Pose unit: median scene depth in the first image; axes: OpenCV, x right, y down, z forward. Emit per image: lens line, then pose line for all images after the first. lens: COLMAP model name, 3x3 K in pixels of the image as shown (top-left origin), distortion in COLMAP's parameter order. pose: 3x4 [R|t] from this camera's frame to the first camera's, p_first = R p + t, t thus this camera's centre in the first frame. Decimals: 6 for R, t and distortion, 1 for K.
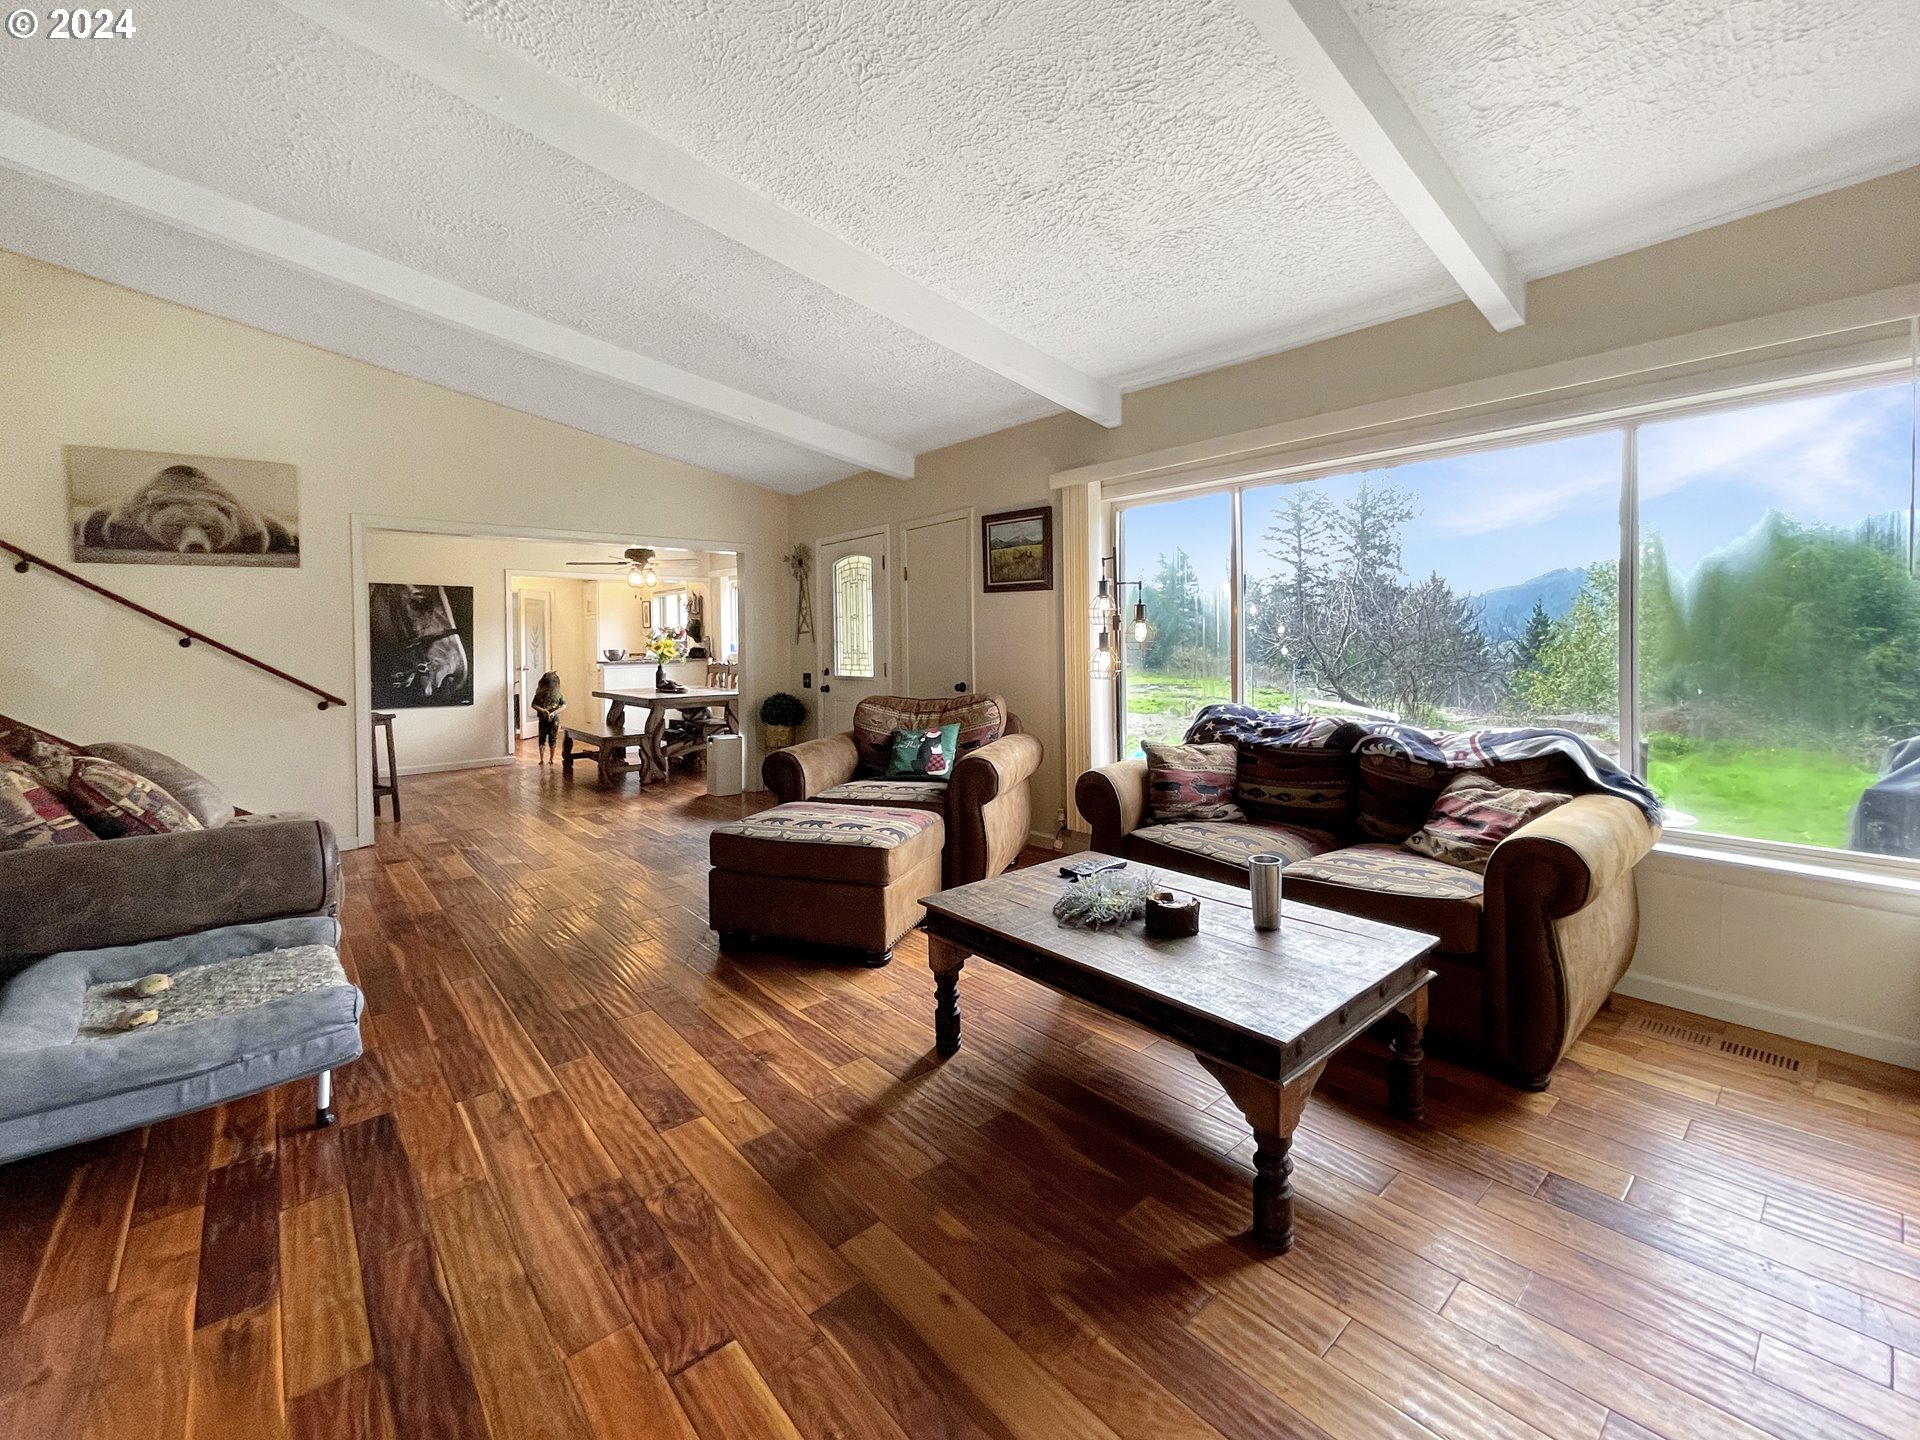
lens RADIAL K [[791.1, 0, 958.4], [0, 791.1, 718.1], [0, 0, 1]] dist [-0.003363, -0.000090]
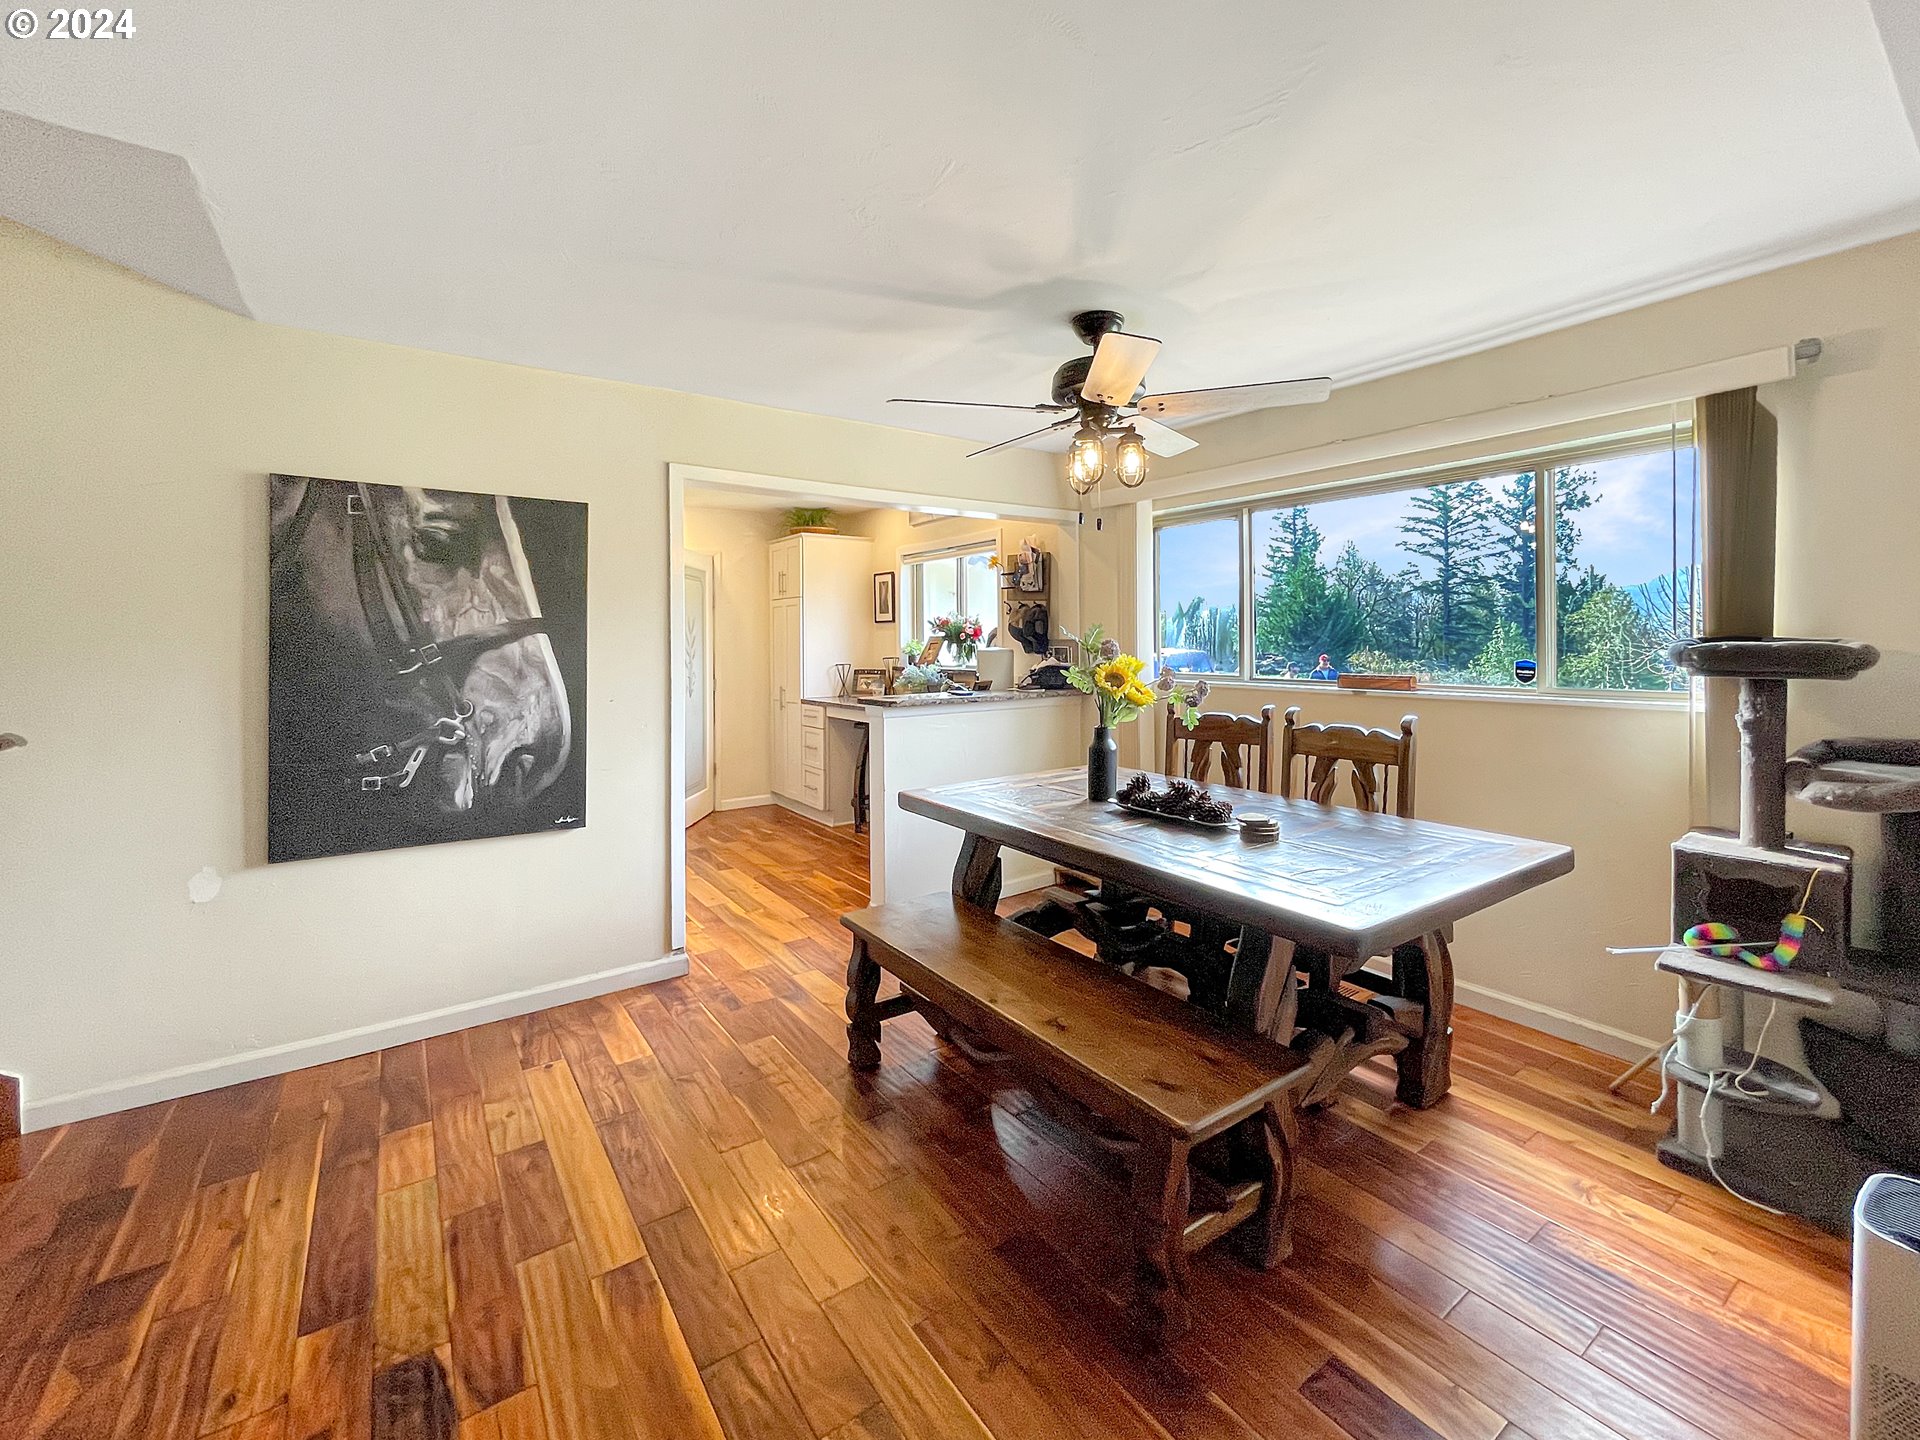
lens RADIAL K [[791.1, 0, 958.8], [0, 791.1, 721.7], [0, 0, 1]] dist [-0.003363, -0.000090]
pose [[0.996433, 0.020768, -0.081787, -0.415406], [-0.020092, 0.999757, 0.009077, -0.072971], [0.081955, -0.007402, 0.996609, 0.655492]]
